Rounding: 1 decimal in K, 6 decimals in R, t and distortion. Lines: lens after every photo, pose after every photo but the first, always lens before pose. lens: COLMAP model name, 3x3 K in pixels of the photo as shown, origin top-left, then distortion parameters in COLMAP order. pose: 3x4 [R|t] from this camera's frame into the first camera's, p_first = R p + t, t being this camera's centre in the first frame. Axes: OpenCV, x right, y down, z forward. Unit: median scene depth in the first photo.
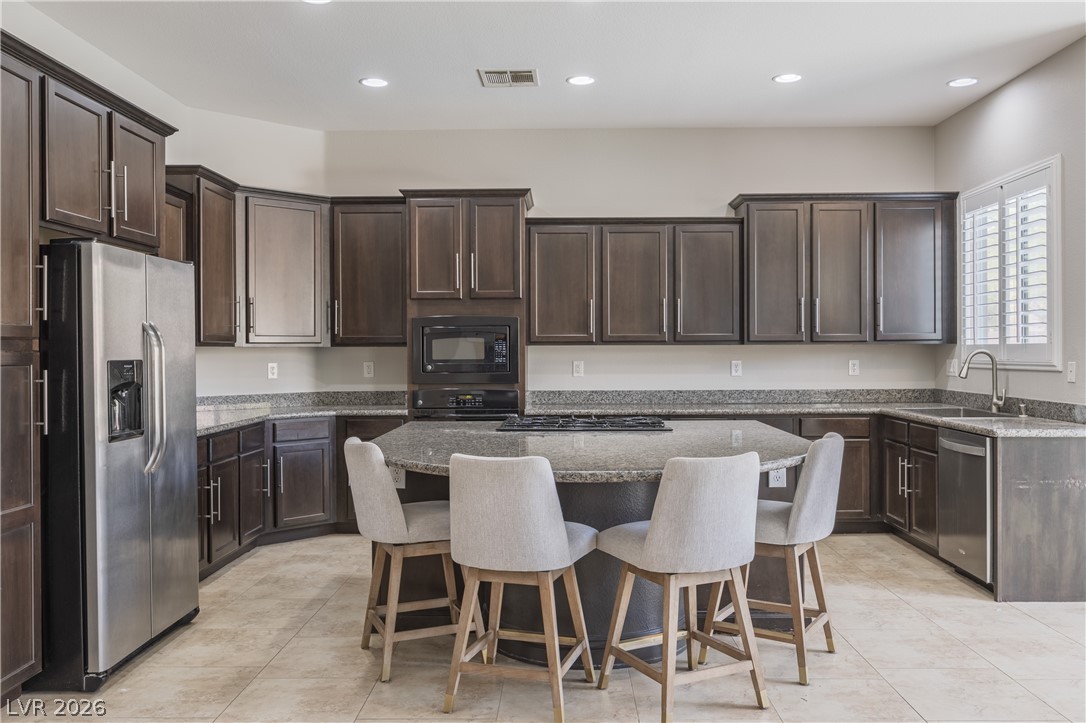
lens RADIAL K [[888.7, 0, 546.6], [0, 888.7, 358.0], [0, 0, 1]] dist [-0.007533, 0.002840]
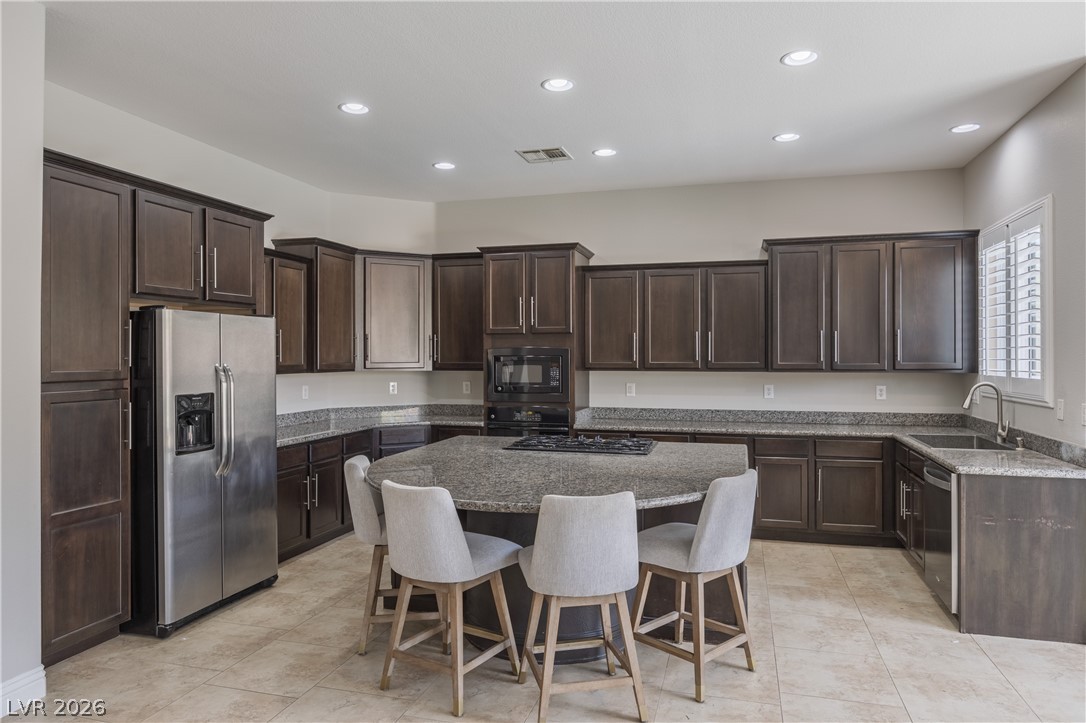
lens RADIAL K [[700.5, 0, 541.5], [0, 700.5, 358.4], [0, 0, 1]] dist [-0.007452, -0.002417]
pose [[0.965260, 0.004259, -0.261258, 0.201629], [-0.004930, 0.999986, -0.001913, -0.033413], [0.261246, 0.003135, 0.965267, 0.069925]]
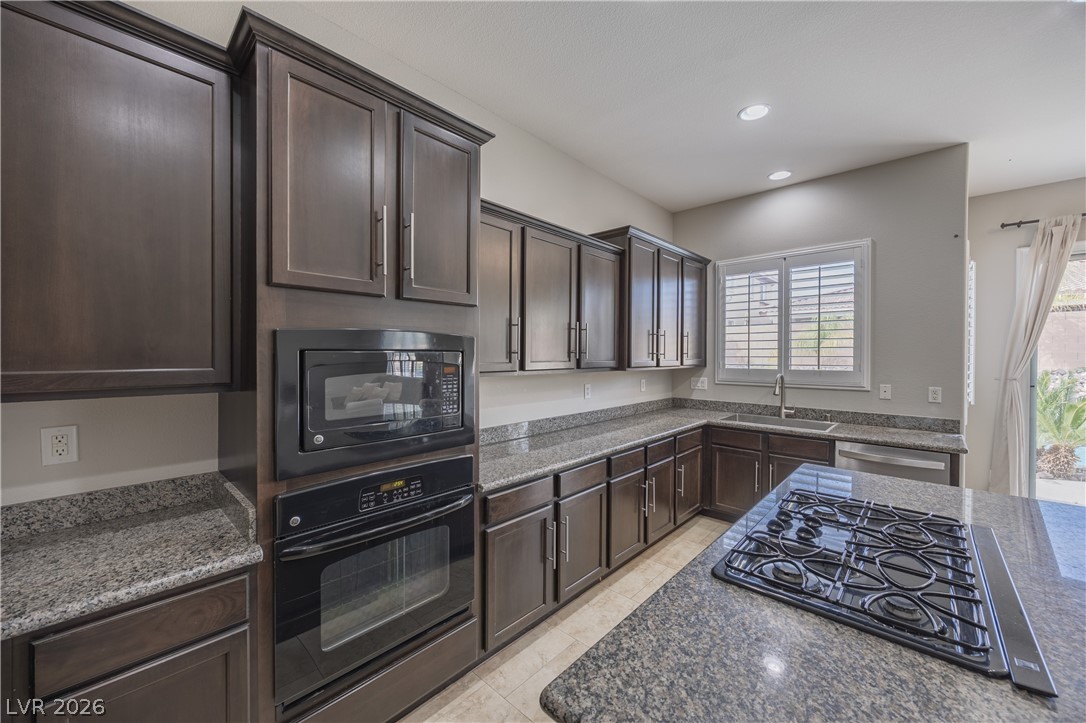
lens RADIAL K [[415.0, 0, 546.8], [0, 415.0, 359.0], [0, 0, 1]] dist [0.000859, -0.000216]
pose [[0.663450, -0.001716, 0.748219, -0.236744], [-0.000120, 0.999997, 0.002400, -0.034629], [-0.748221, -0.001682, 0.663448, 0.850066]]
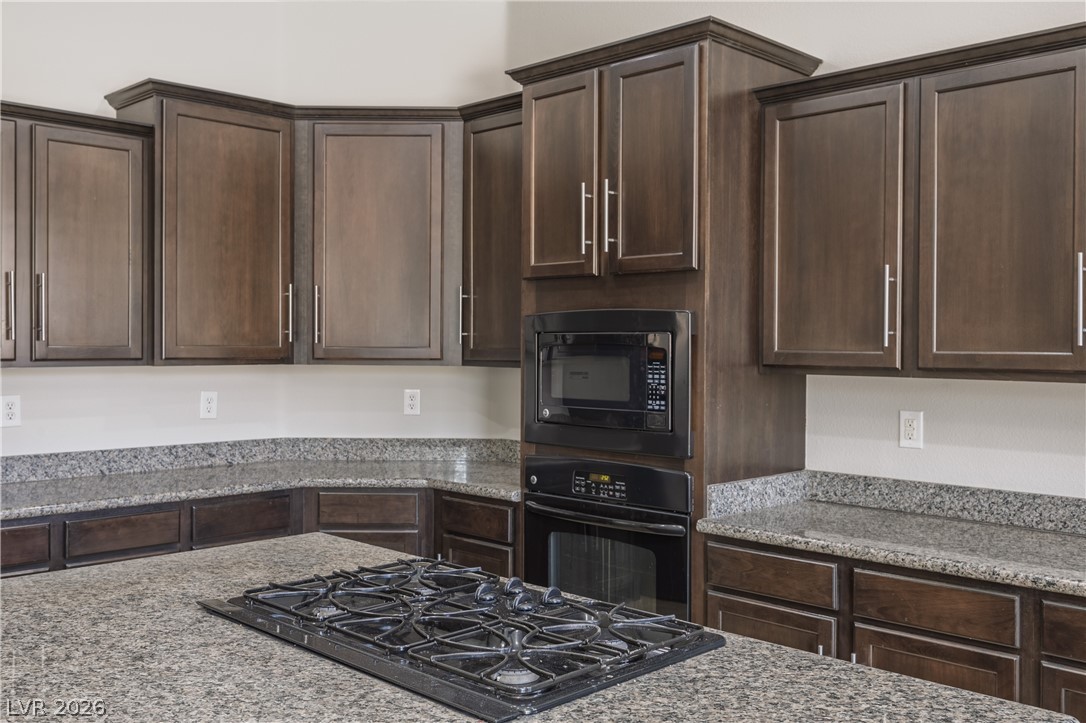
lens RADIAL K [[1032.4, 0, 539.7], [0, 1032.4, 357.7], [0, 0, 1]] dist [0.021499, 0.000000]
pose [[0.715396, 0.017958, -0.698489, 0.307756], [-0.015228, 0.999833, 0.010109, -0.029623], [0.698553, 0.003405, 0.715550, 0.633026]]
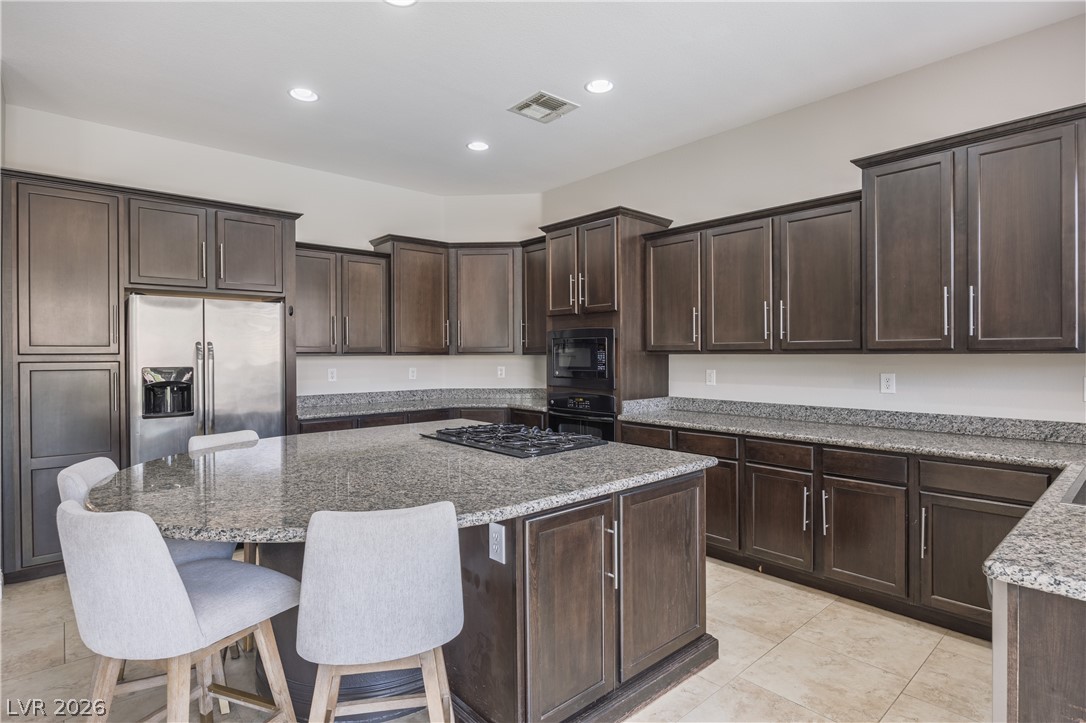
lens RADIAL K [[557.8, 0, 541.0], [0, 557.8, 358.1], [0, 0, 1]] dist [-0.006592, 0.000261]
pose [[0.670871, 0.006905, -0.741542, 0.450980], [-0.004551, 0.999976, 0.005193, -0.014413], [0.741560, -0.000109, 0.670886, 0.532598]]
